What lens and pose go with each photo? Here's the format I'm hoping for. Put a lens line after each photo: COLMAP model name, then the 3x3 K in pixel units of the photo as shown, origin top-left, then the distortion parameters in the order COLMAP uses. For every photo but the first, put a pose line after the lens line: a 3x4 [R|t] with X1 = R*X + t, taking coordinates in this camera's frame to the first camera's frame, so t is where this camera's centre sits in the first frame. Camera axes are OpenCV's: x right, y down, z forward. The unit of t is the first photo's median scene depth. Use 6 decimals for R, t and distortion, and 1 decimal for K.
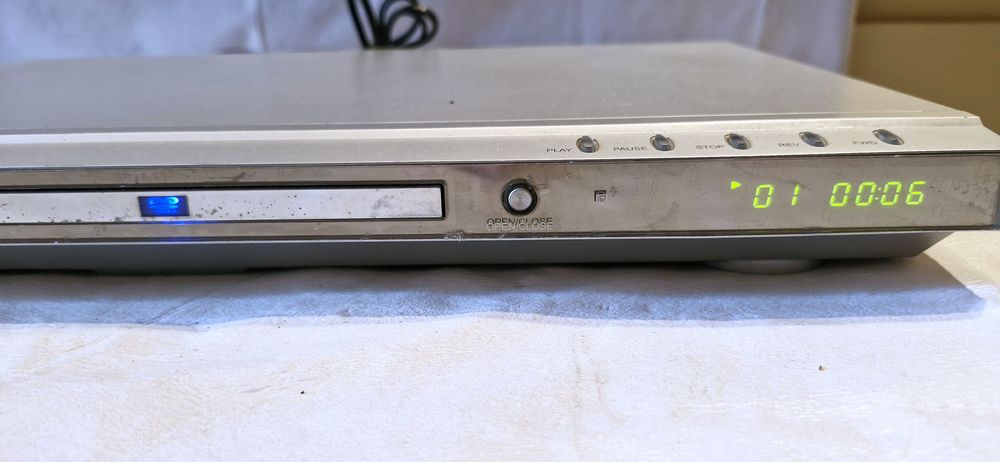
lens RADIAL K [[843.8, 0, 497.9], [0, 843.8, 226.5], [0, 0, 1]] dist [0.067913, -0.106900]
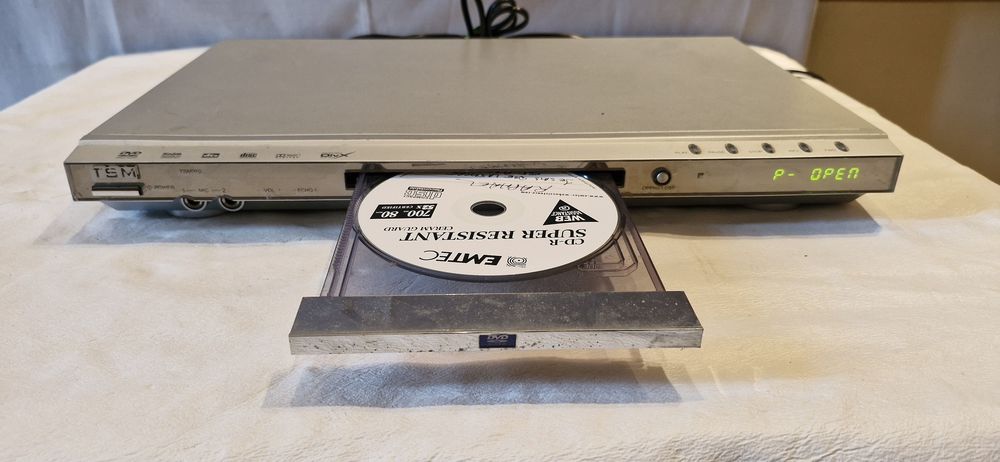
lens RADIAL K [[843.8, 0, 508.1], [0, 843.8, 232.5], [0, 0, 1]] dist [0.067913, -0.106900]
pose [[0.996575, -0.002631, 0.082648, -0.494259], [-0.008024, 0.991701, 0.128317, -0.154892], [-0.082299, -0.128540, 0.988283, -0.950768]]
